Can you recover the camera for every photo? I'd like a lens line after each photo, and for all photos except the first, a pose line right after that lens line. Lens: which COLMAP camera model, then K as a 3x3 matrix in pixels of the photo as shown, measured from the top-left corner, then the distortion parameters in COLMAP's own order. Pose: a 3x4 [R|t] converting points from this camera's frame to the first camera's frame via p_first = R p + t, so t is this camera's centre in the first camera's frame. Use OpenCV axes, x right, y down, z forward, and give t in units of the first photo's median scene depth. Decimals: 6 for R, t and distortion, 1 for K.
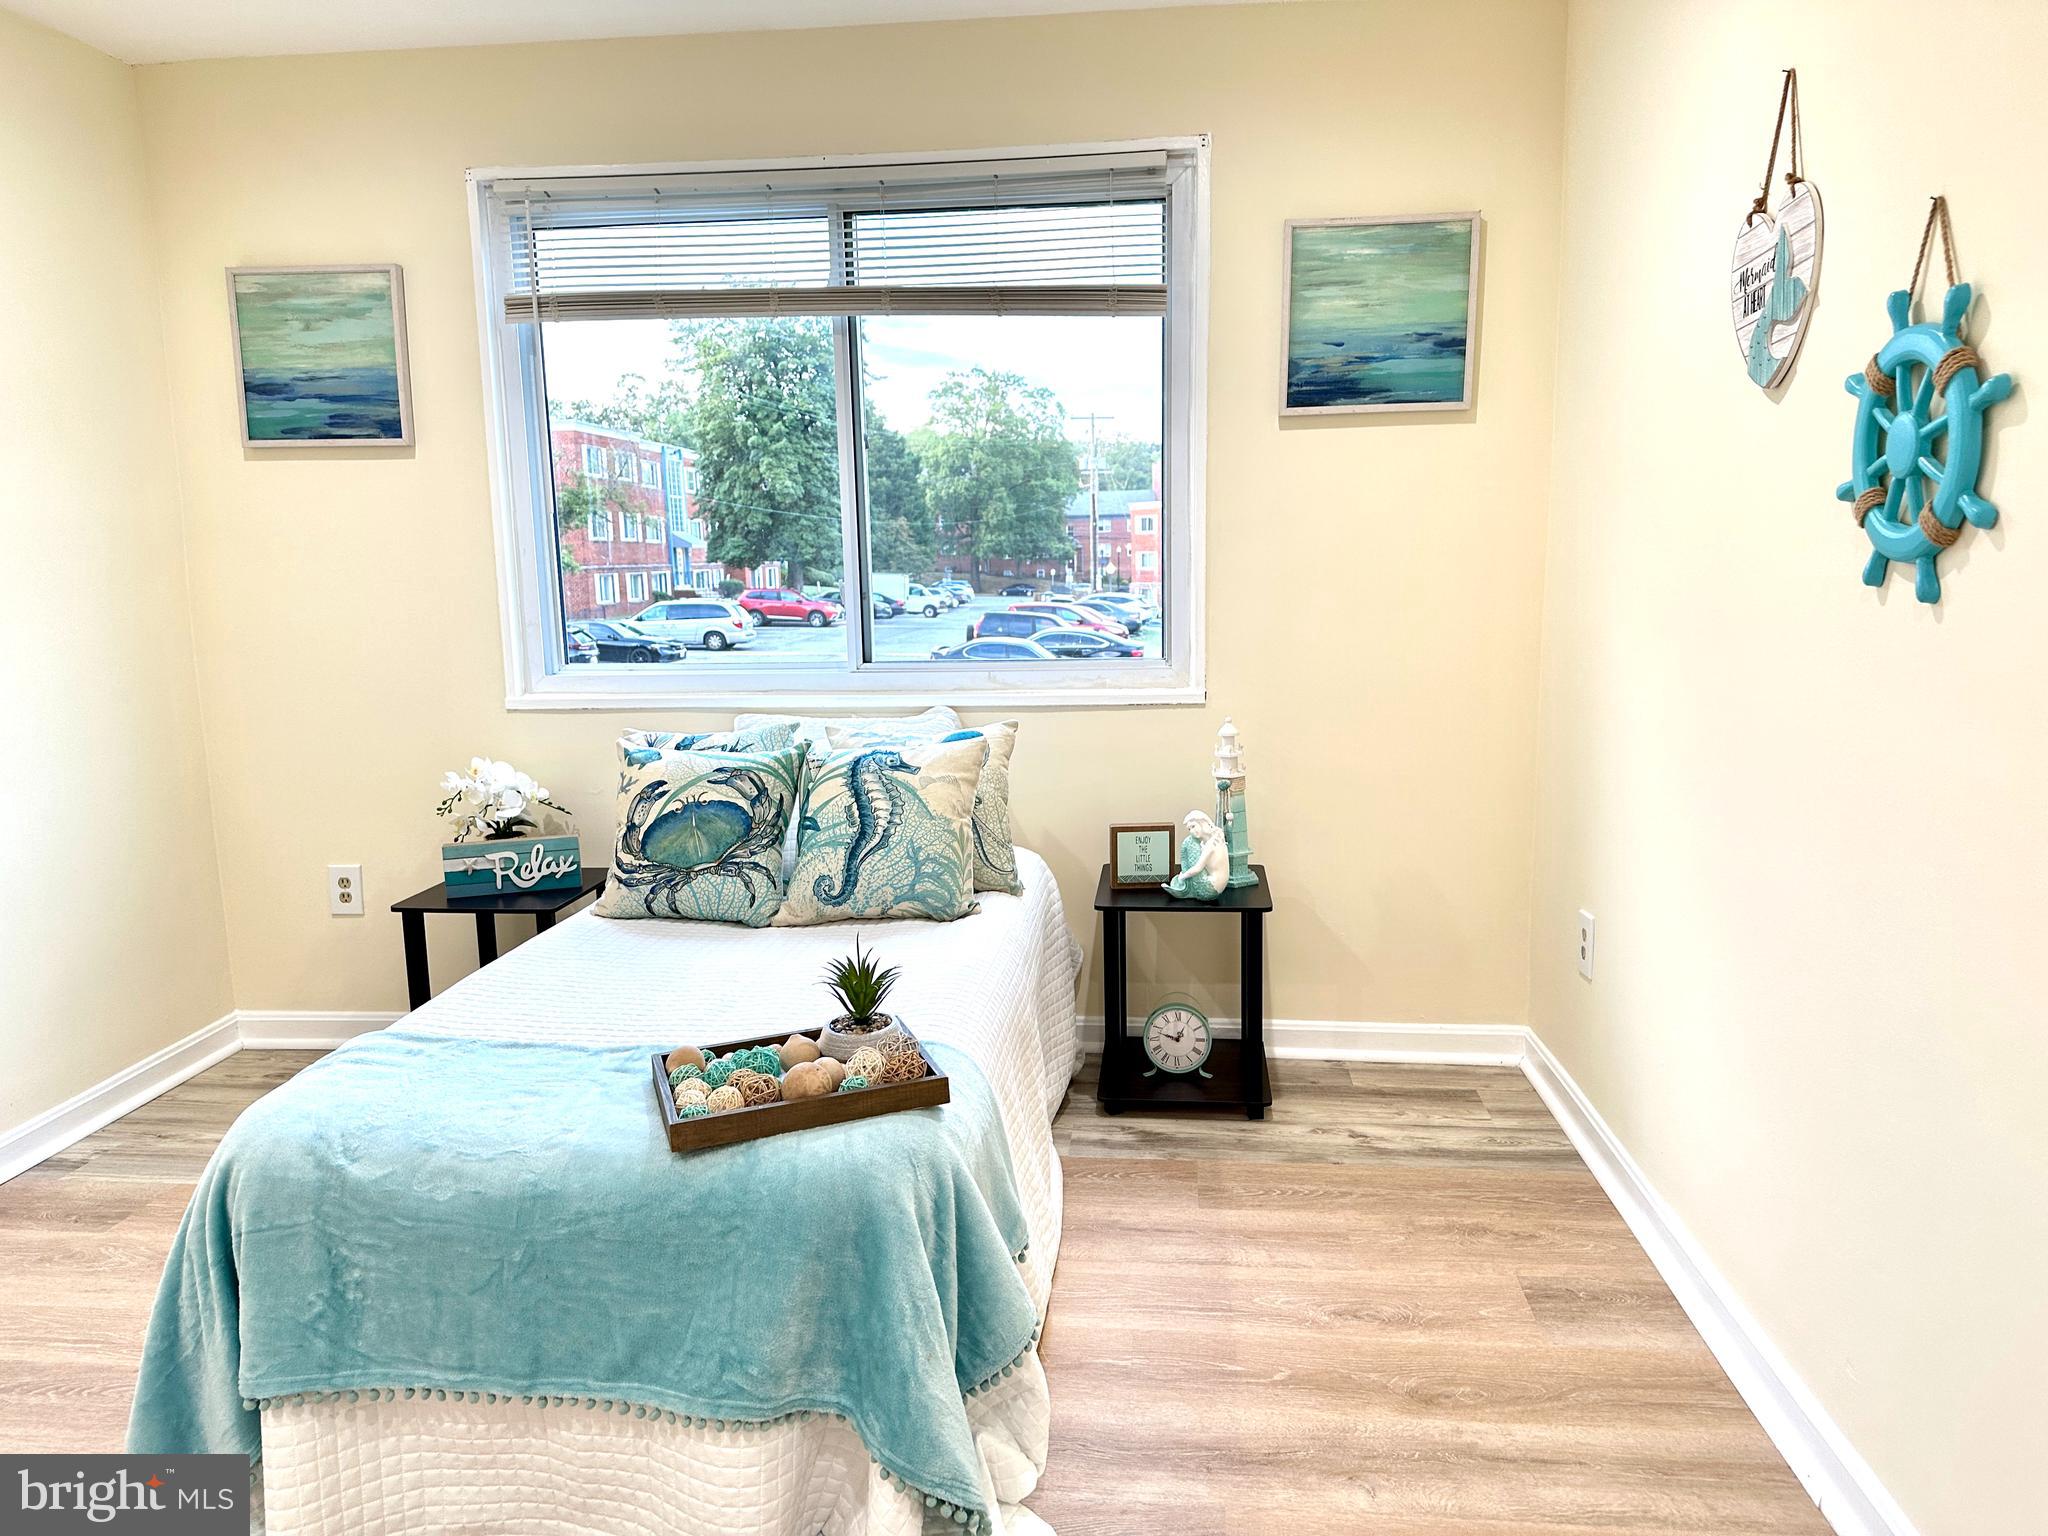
lens RADIAL K [[1430.4, 0, 1016.0], [0, 1430.4, 770.3], [0, 0, 1]] dist [0.058721, -0.074420]
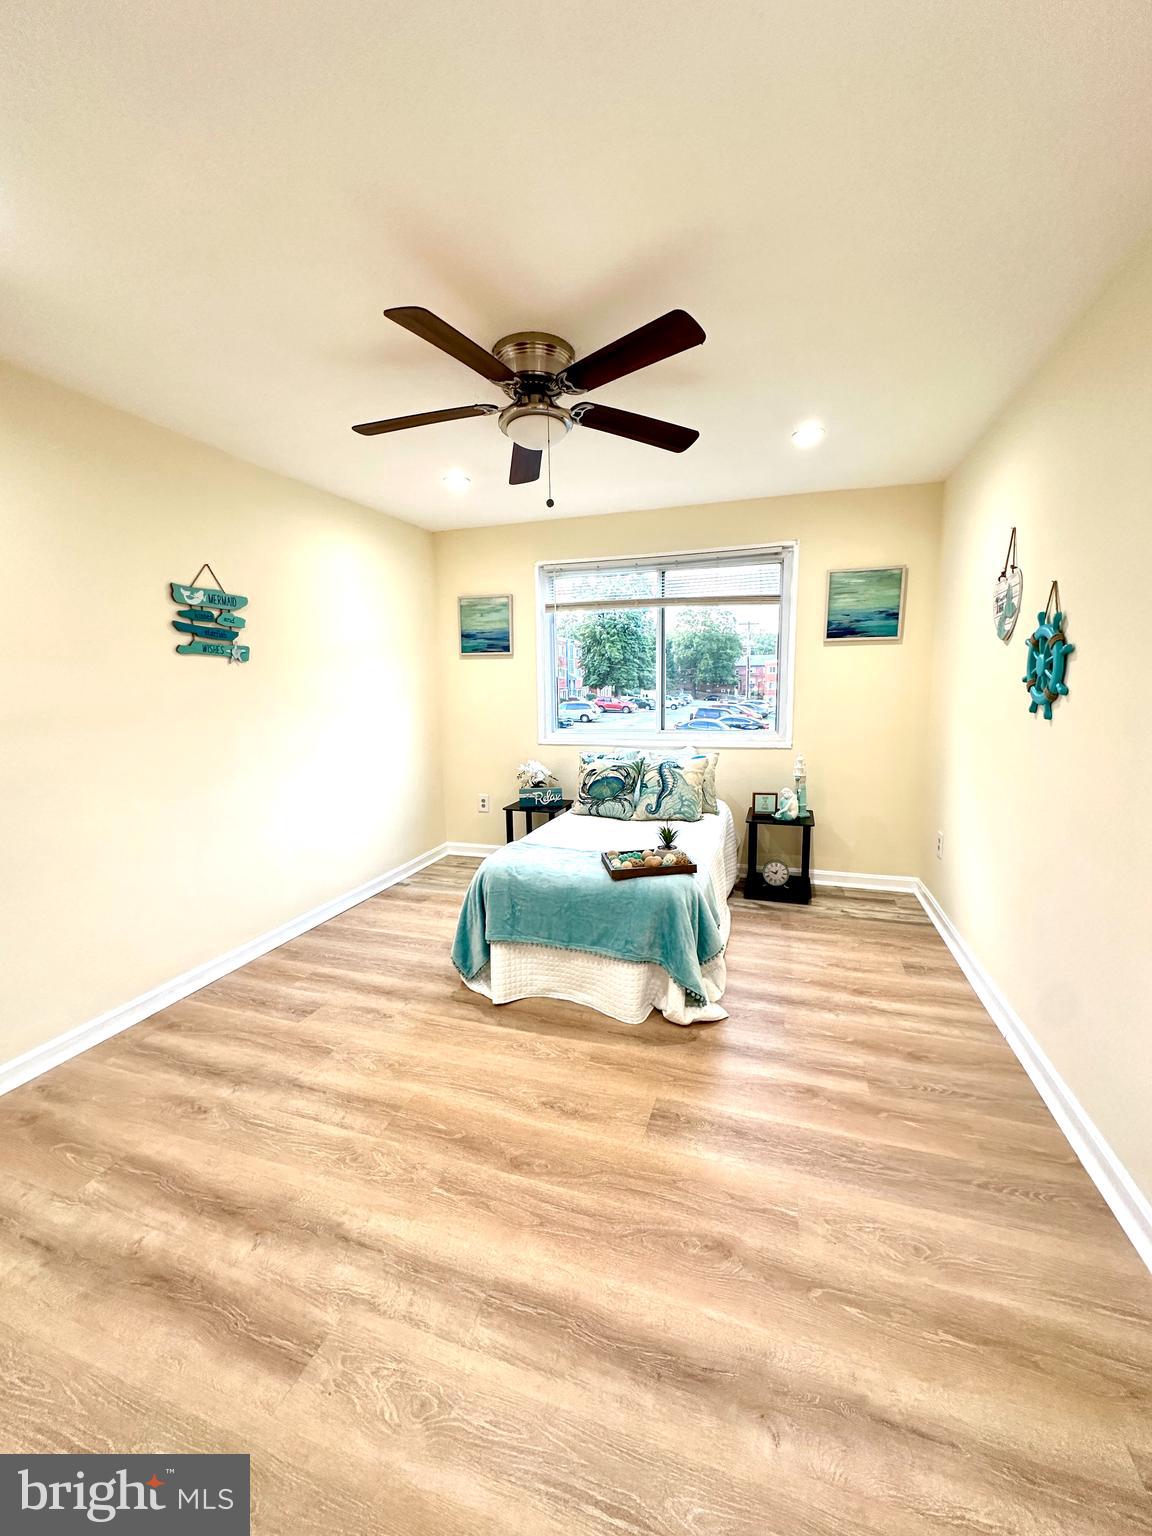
lens RADIAL K [[610.7, 0, 575.5], [0, 610.7, 766.2], [0, 0, 1]] dist [-0.002067, 0.000984]
pose [[0.976188, 0.034392, -0.214184, -0.020451], [-0.037269, 0.999261, -0.009407, 0.016377], [0.213702, 0.017165, 0.976748, -0.262740]]
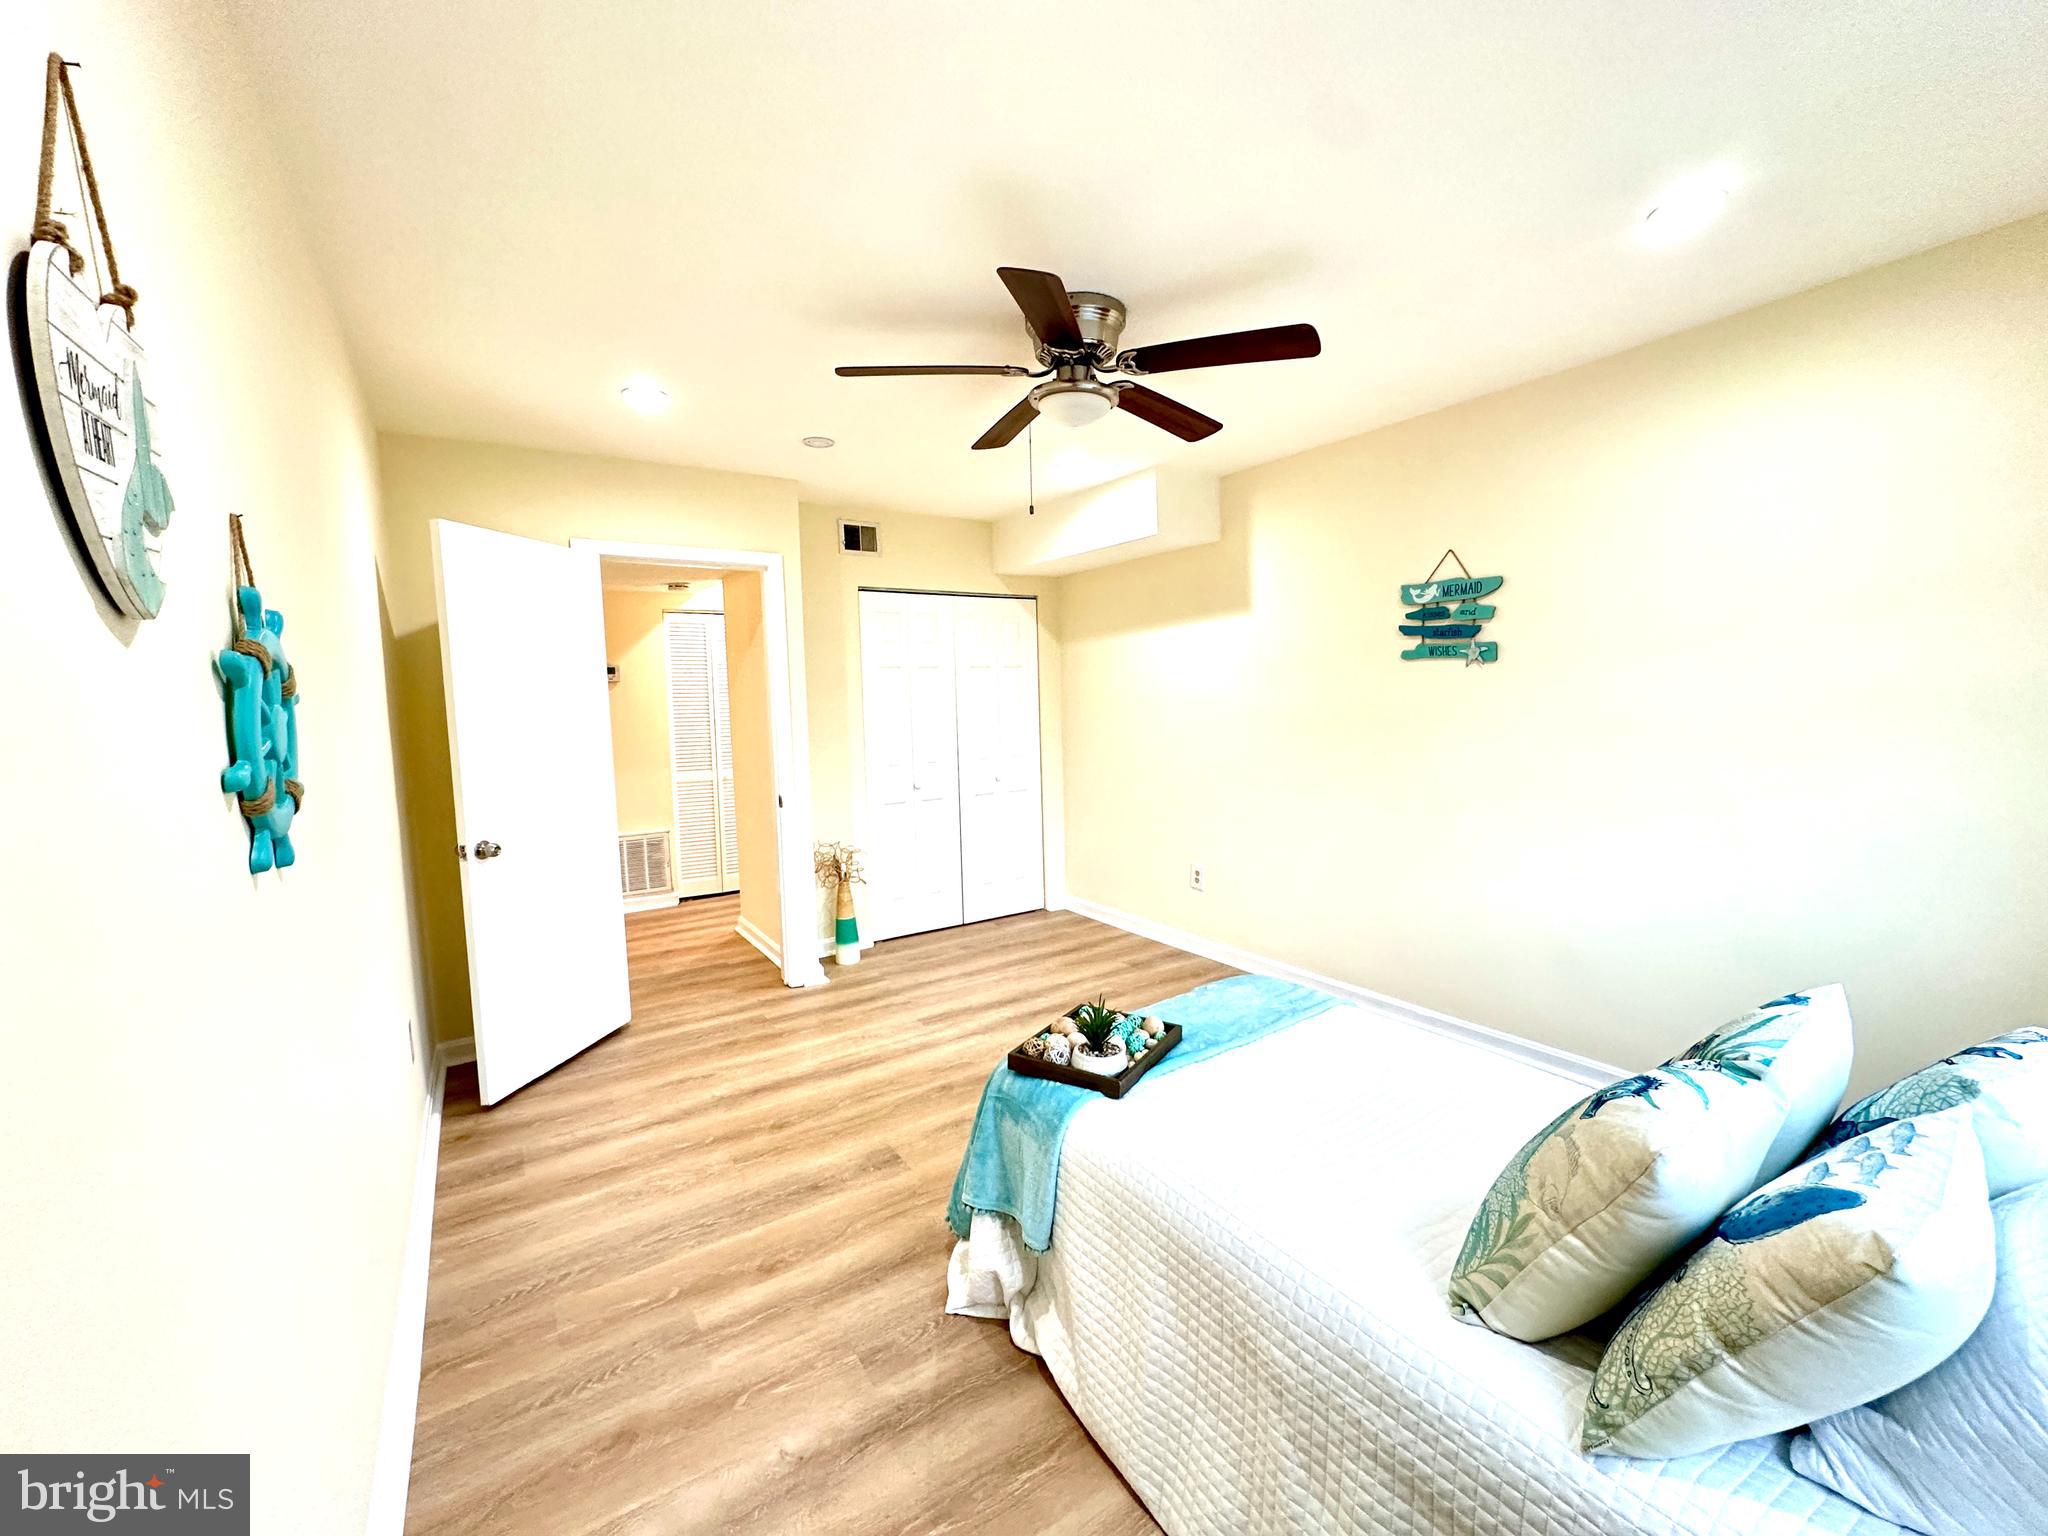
lens RADIAL K [[814.2, 0, 1025.8], [0, 814.2, 765.9], [0, 0, 1]] dist [-0.002067, 0.000984]
pose [[-0.768618, 0.096048, -0.632457, 0.378763], [-0.057994, 0.974131, 0.218416, -0.243271], [0.637074, 0.204558, -0.743164, 1.216146]]
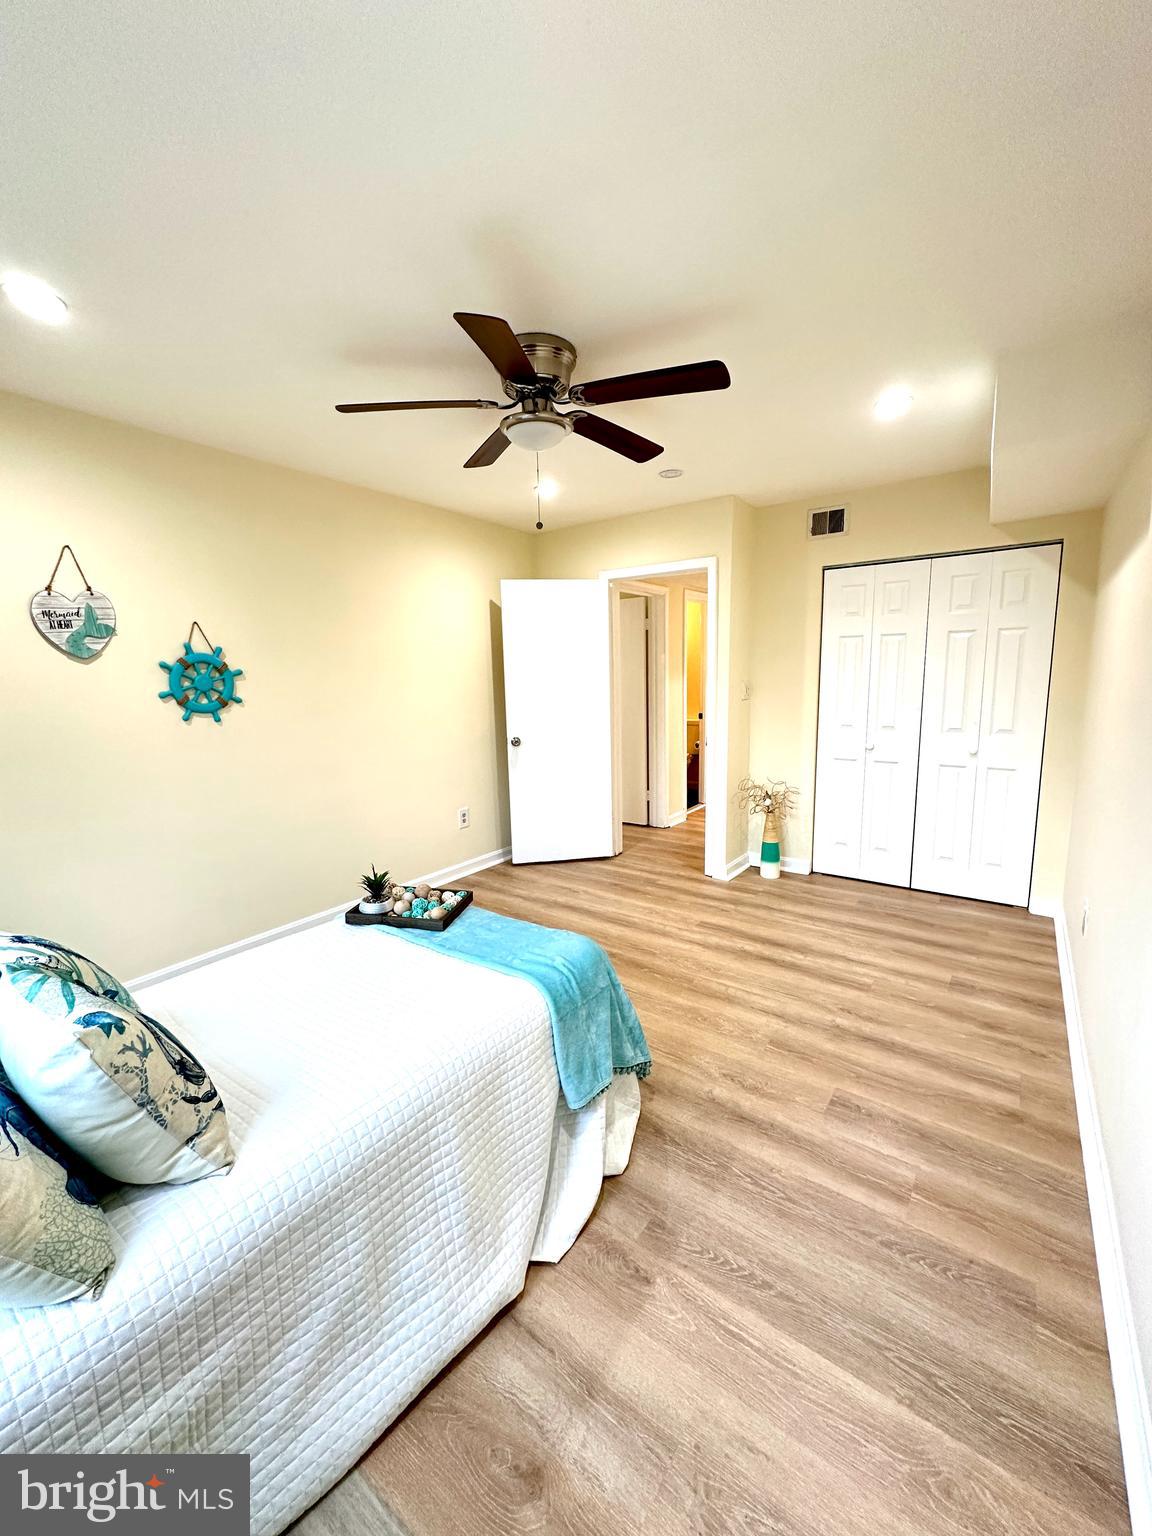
lens RADIAL K [[610.7, 0, 576.6], [0, 610.7, 770.1], [0, 0, 1]] dist [-0.002067, 0.000984]
pose [[-0.867226, -0.038324, 0.496437, -0.727240], [0.117233, 0.953287, 0.278387, -0.227999], [-0.483916, 0.299624, -0.822223, 1.289963]]
